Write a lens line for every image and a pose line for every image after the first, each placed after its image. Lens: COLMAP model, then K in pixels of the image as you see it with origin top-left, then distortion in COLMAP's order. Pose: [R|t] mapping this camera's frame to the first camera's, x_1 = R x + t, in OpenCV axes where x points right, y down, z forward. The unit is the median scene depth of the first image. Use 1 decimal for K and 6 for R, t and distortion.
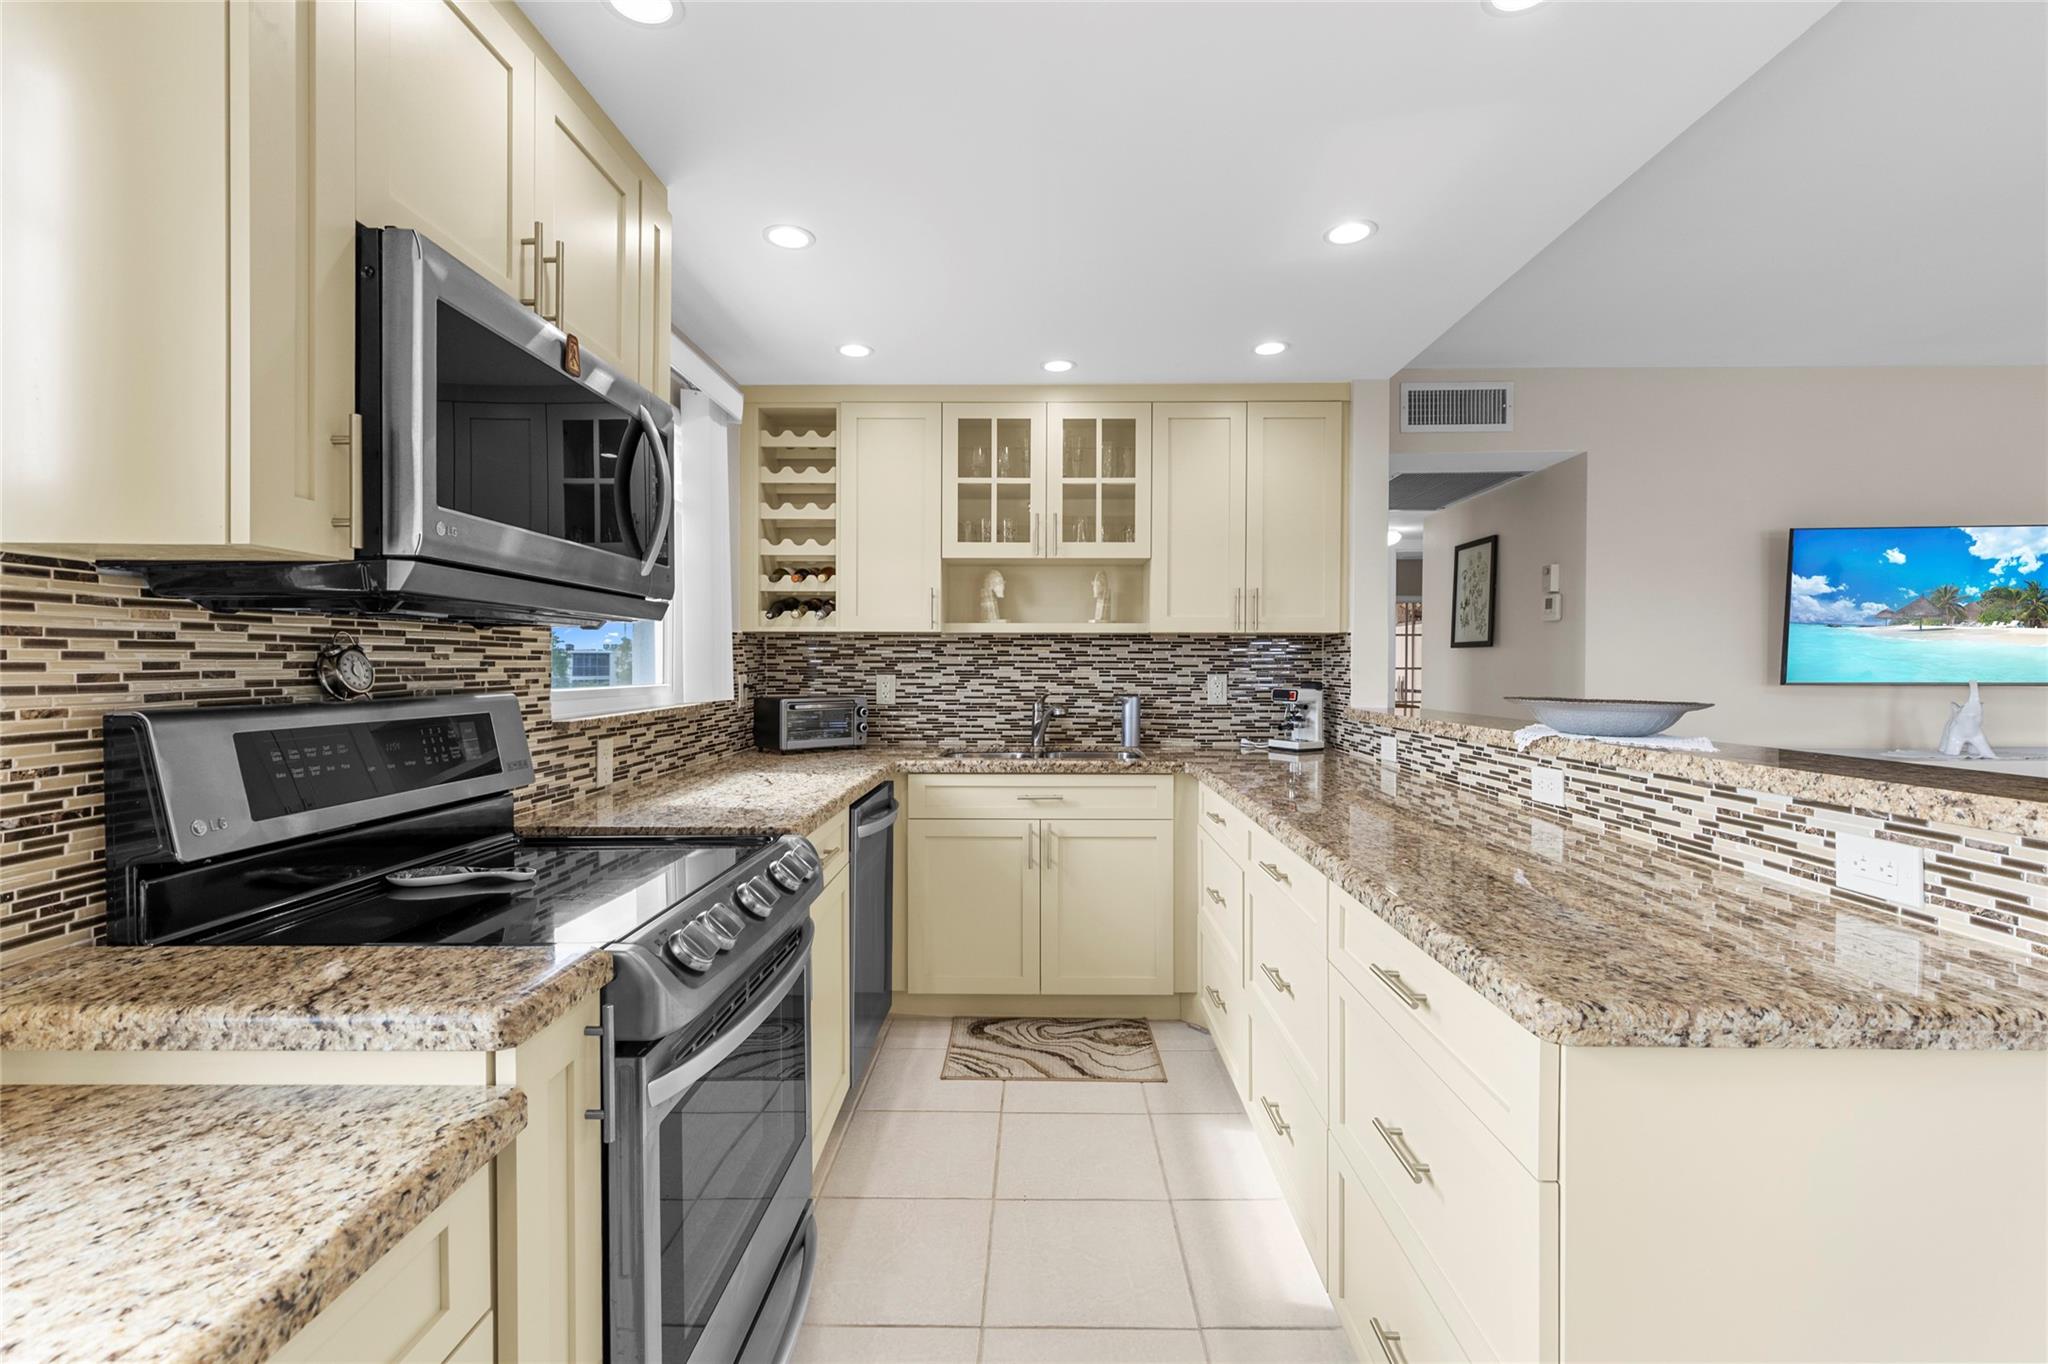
lens RADIAL K [[918.0, 0, 1027.0], [0, 918.0, 674.6], [0, 0, 1]] dist [0.003407, -0.000156]
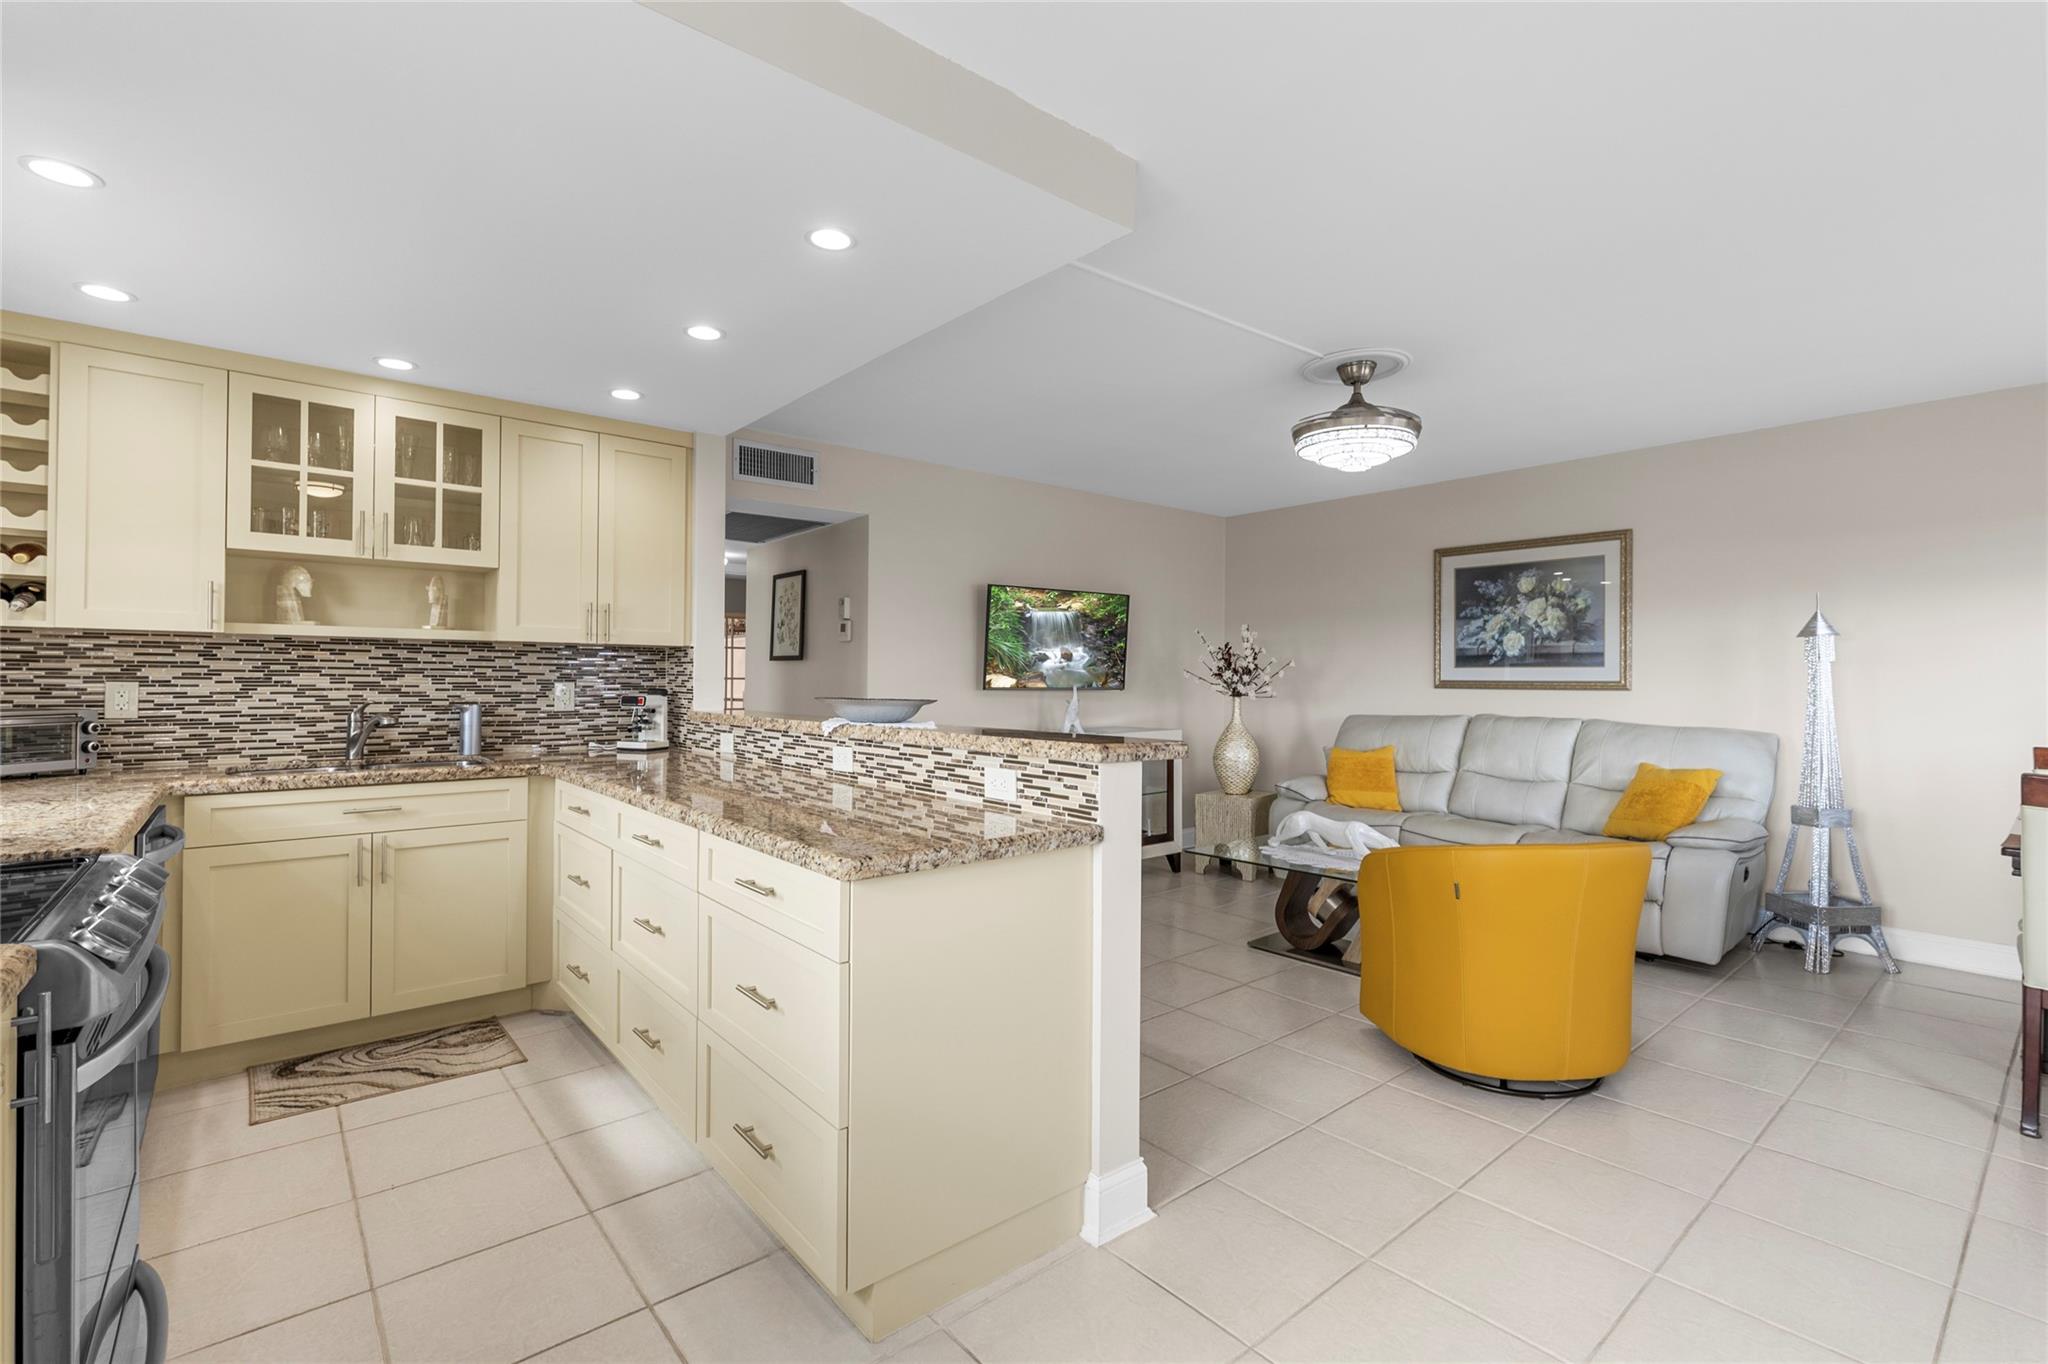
lens RADIAL K [[918.0, 0, 1027.0], [0, 918.0, 674.6], [0, 0, 1]] dist [0.003407, -0.000156]
pose [[0.755039, 0.007283, 0.655640, -0.092288], [0.000476, 0.999932, -0.011655, 0.003887], [-0.655680, 0.009112, 0.754984, -0.159379]]
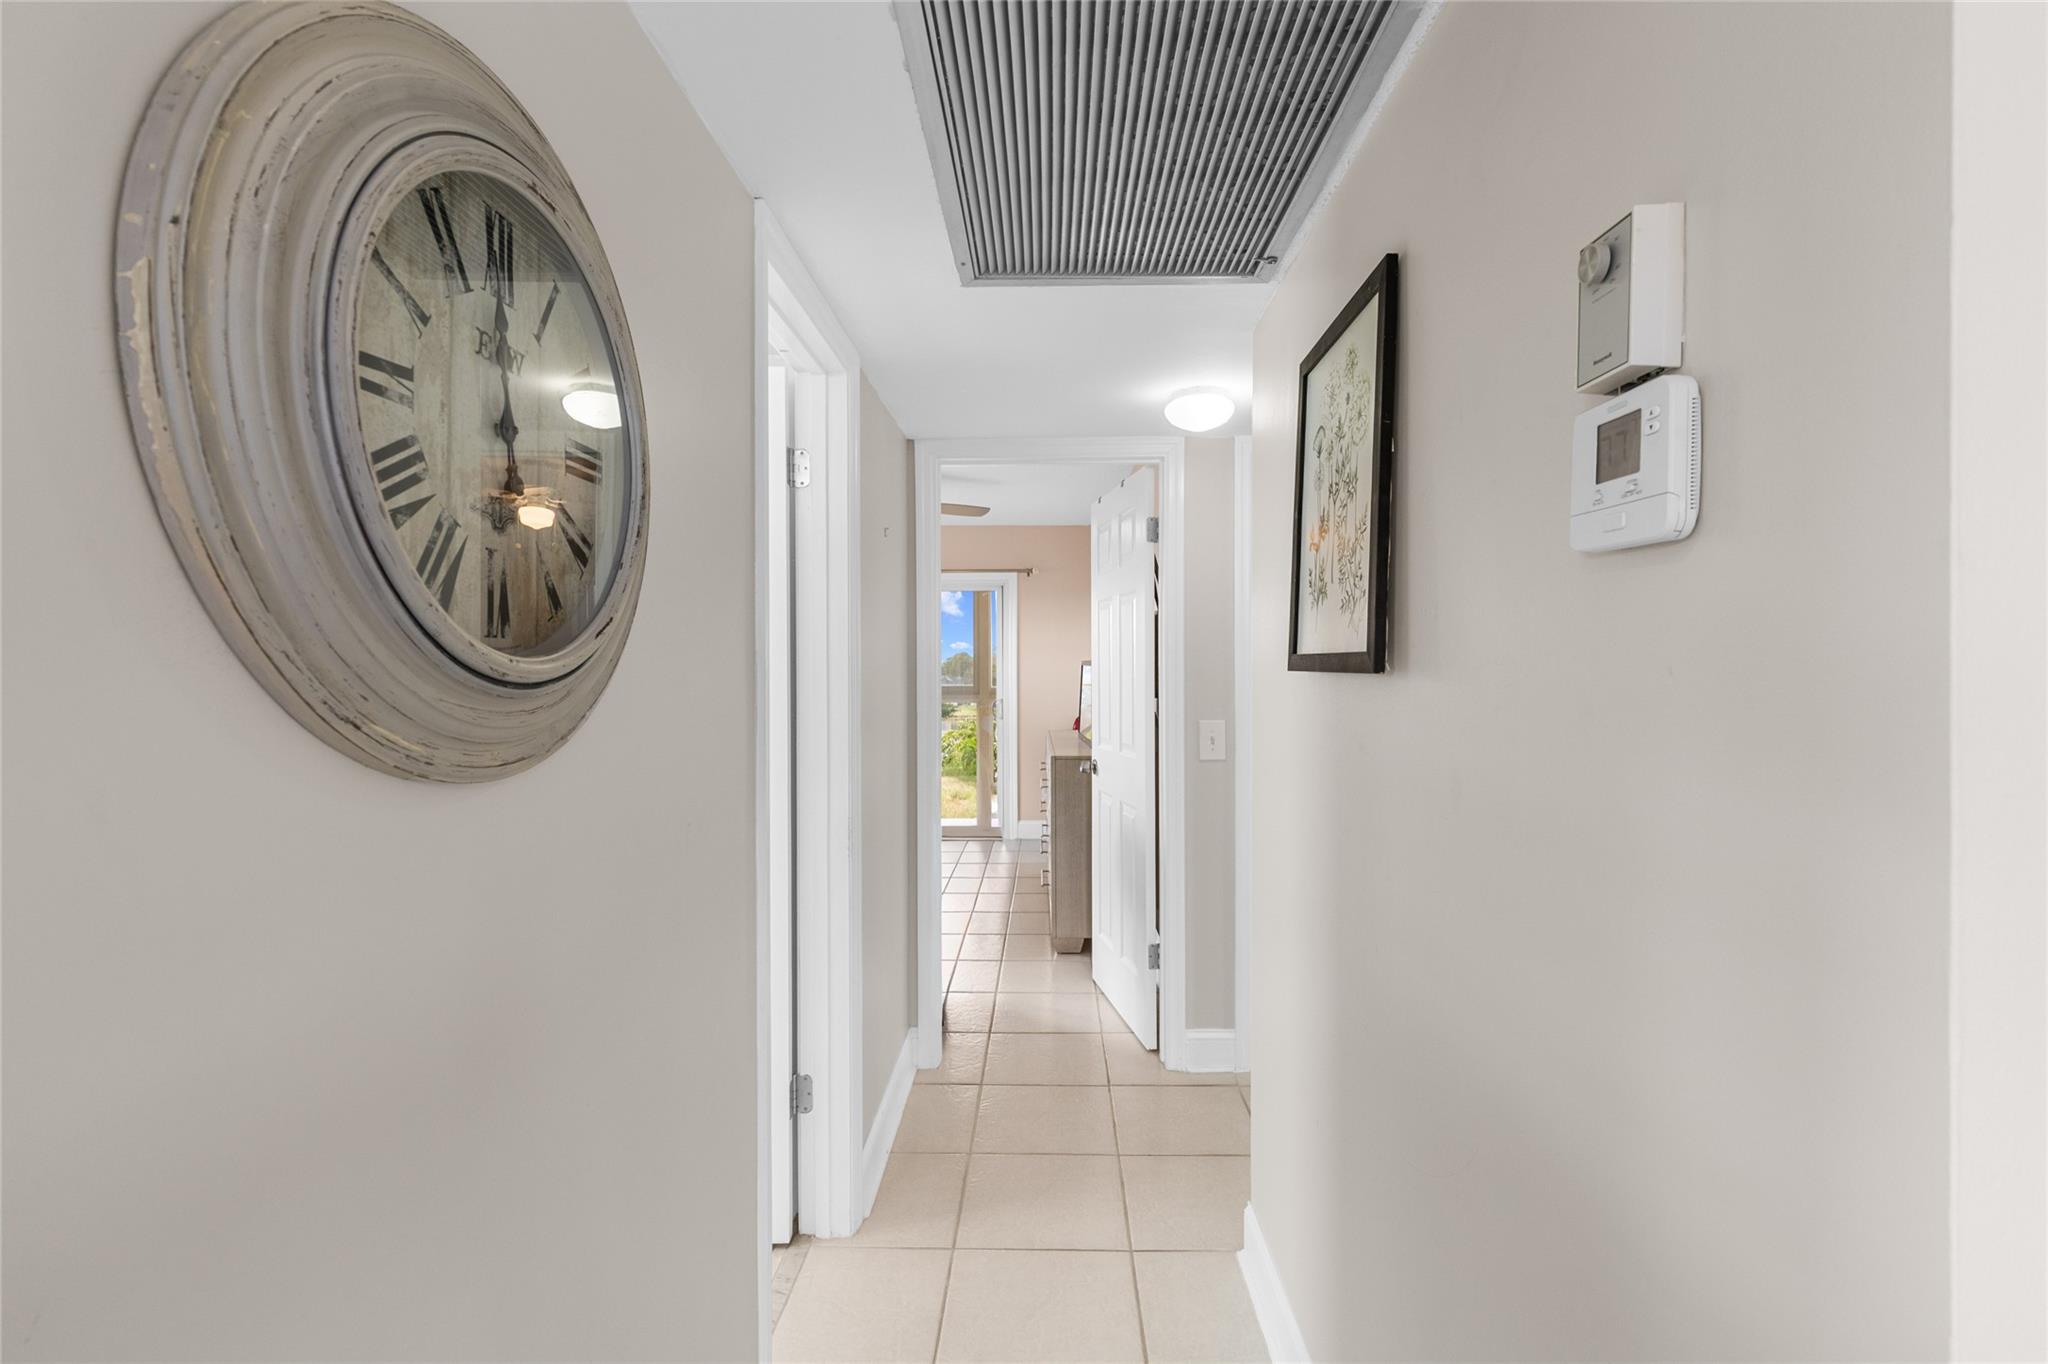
lens RADIAL K [[924.9, 0, 1025.4], [0, 924.9, 665.6], [0, 0, 1]] dist [-0.000555, -0.000486]
pose [[0.999964, -0.001713, -0.008349, 0.535568], [0.001630, 0.999950, -0.009882, -0.040310], [0.008365, 0.009868, 0.999916, 0.966259]]
